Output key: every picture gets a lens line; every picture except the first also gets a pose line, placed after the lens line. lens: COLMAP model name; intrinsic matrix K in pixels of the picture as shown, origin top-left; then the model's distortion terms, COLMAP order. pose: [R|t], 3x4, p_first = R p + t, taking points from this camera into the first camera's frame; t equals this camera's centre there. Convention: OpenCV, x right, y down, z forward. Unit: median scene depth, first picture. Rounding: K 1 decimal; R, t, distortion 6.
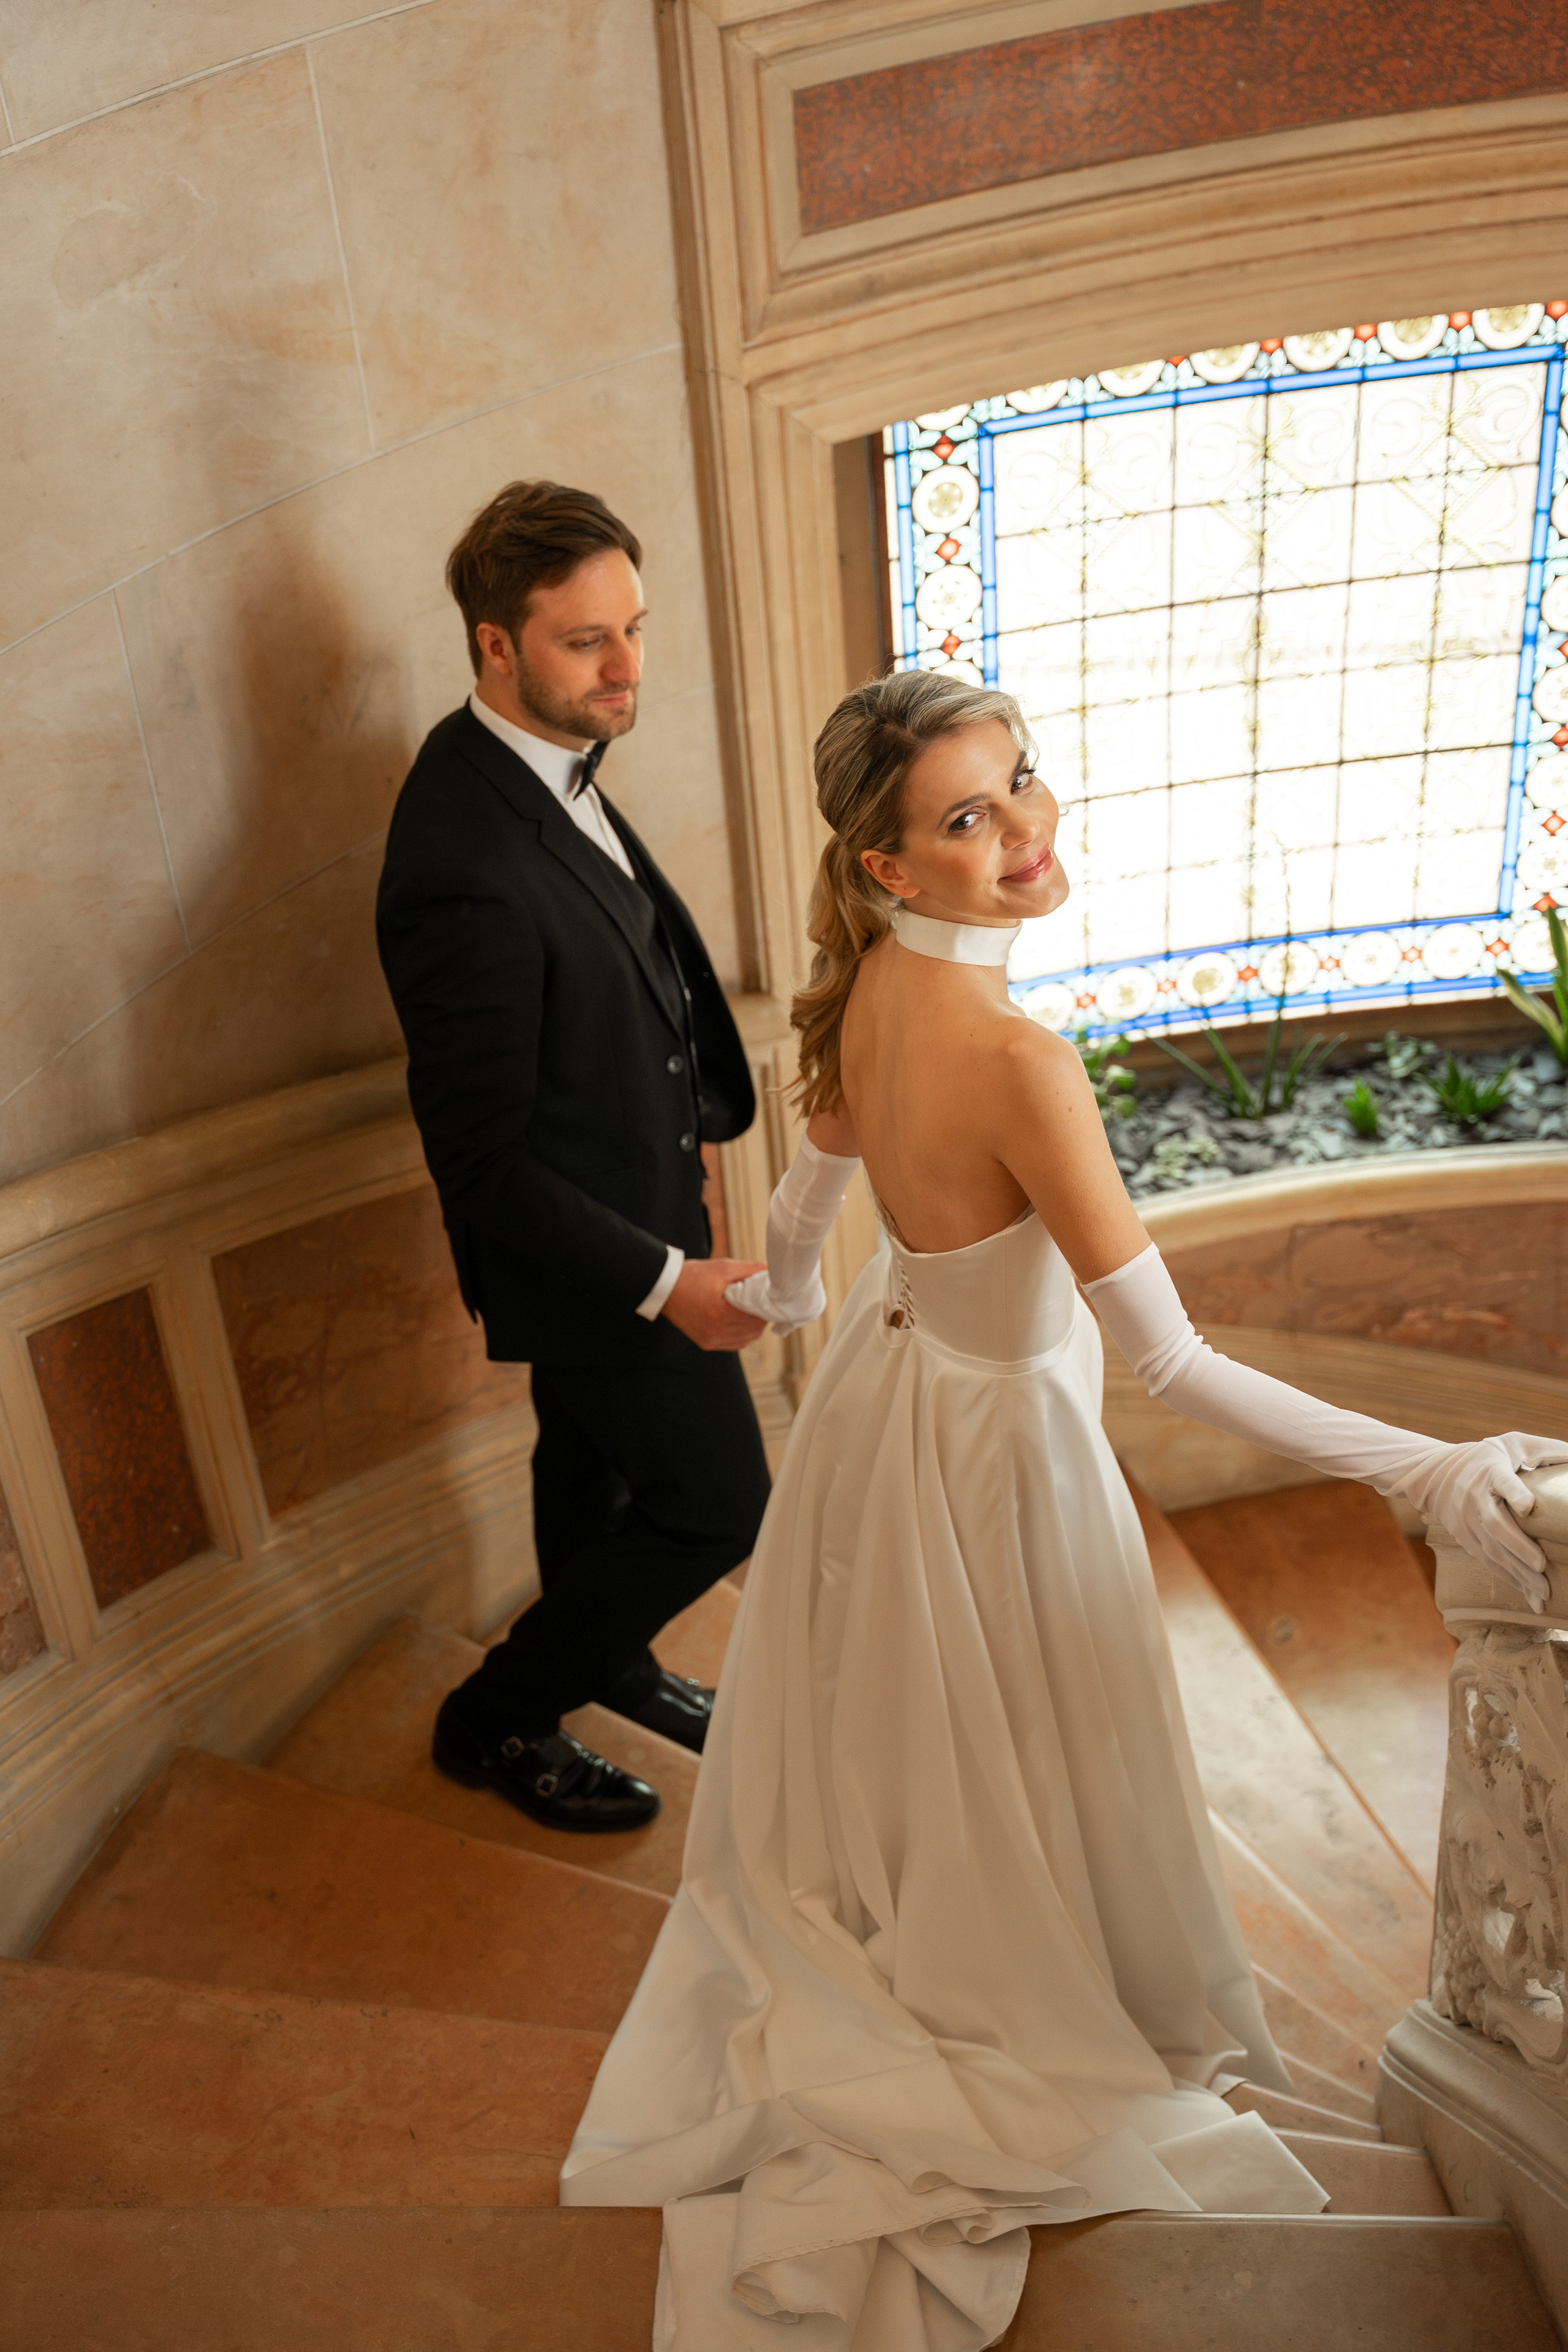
lens RADIAL K [[3043.2, 0, 782.6], [0, 3043.2, 1174.7], [0, 0, 1]] dist [0.009789, 0.377511]
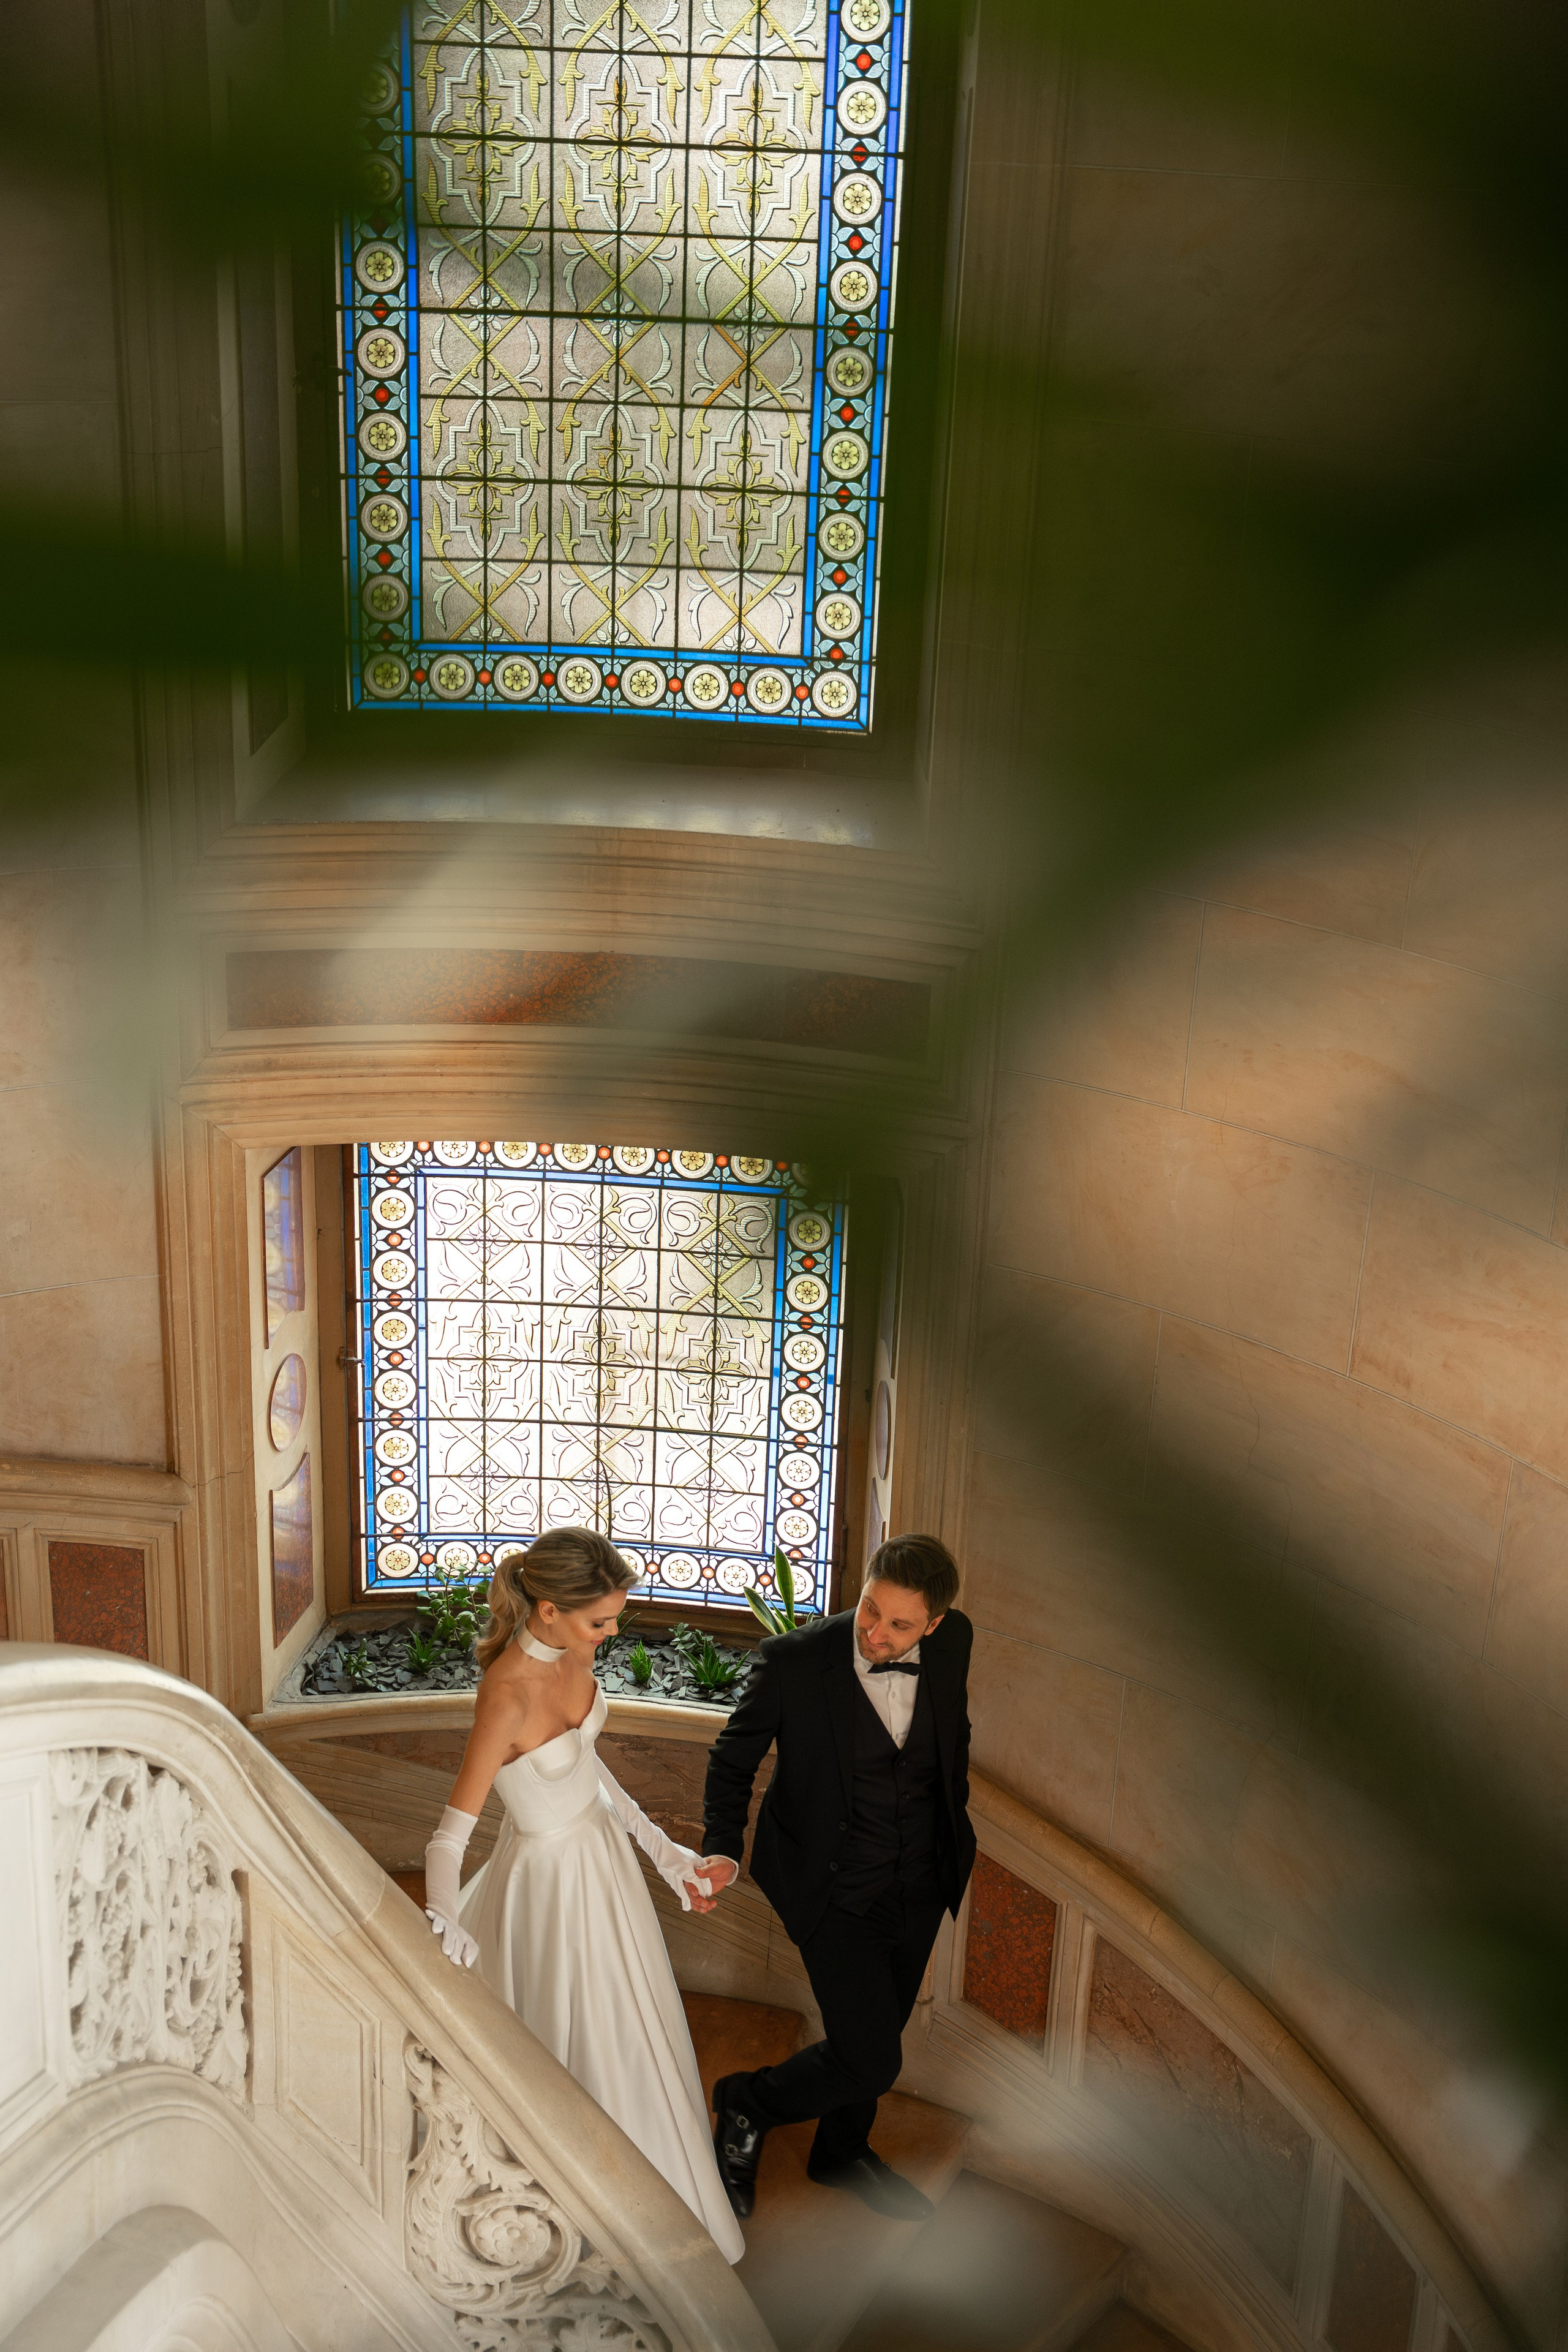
lens RADIAL K [[2757.8, 0, 775.1], [0, 2757.8, 1188.5], [0, 0, 1]] dist [-0.013965, 0.296409]
pose [[0.972459, 0.176060, -0.152727, 0.543072], [-0.209788, 0.946692, -0.244463, 0.094996], [0.101545, 0.269771, 0.957555, -0.436505]]
